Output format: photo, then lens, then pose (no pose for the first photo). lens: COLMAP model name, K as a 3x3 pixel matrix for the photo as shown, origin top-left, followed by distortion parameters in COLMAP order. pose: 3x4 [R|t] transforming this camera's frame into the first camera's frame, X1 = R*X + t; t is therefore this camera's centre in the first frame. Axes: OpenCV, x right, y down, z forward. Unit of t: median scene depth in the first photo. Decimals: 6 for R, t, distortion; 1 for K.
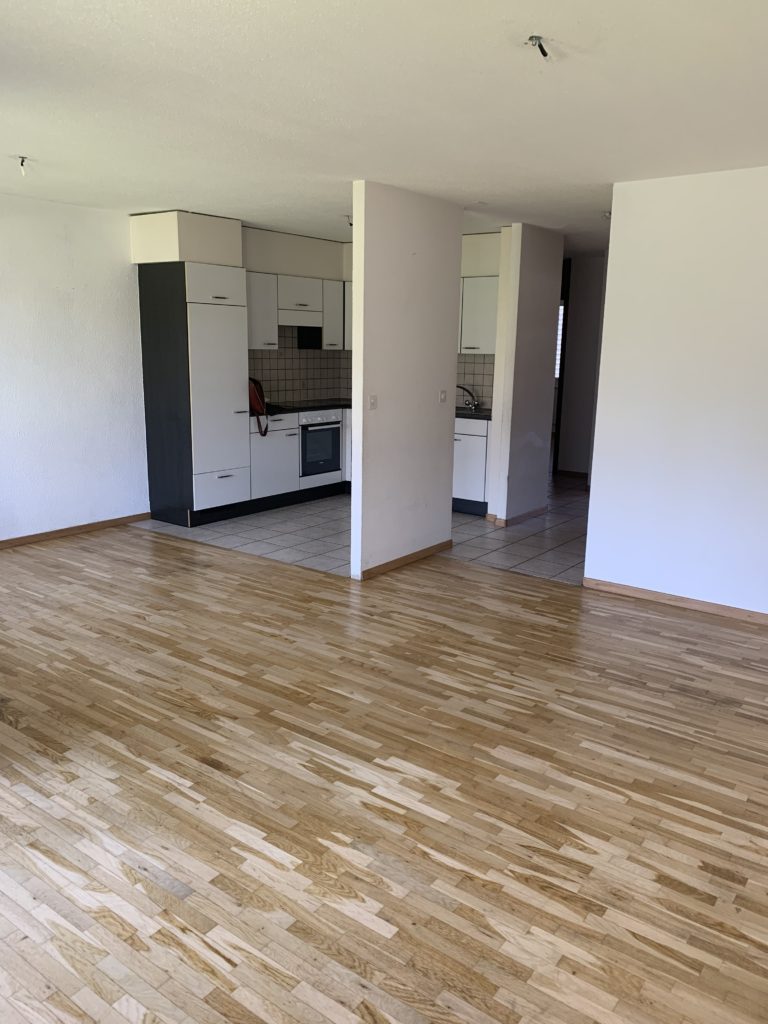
lens RADIAL K [[783.6, 0, 378.4], [0, 783.6, 515.1], [0, 0, 1]] dist [0.016714, -0.019740]
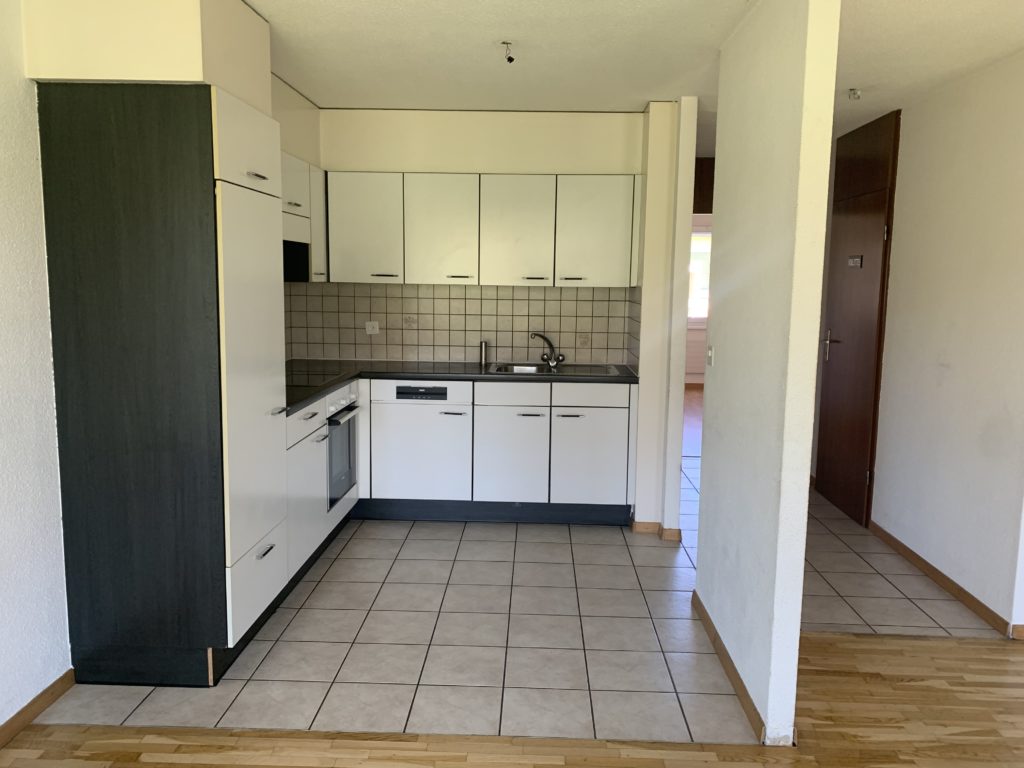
lens RADIAL K [[783.6, 0, 515.1], [0, 783.6, 381.1], [0, 0, 1]] dist [0.016714, -0.019740]
pose [[0.823028, -0.081649, 0.562101, -0.319104], [0.125234, 0.991346, -0.039368, -0.109816], [-0.554022, 0.102795, 0.826131, 0.502998]]
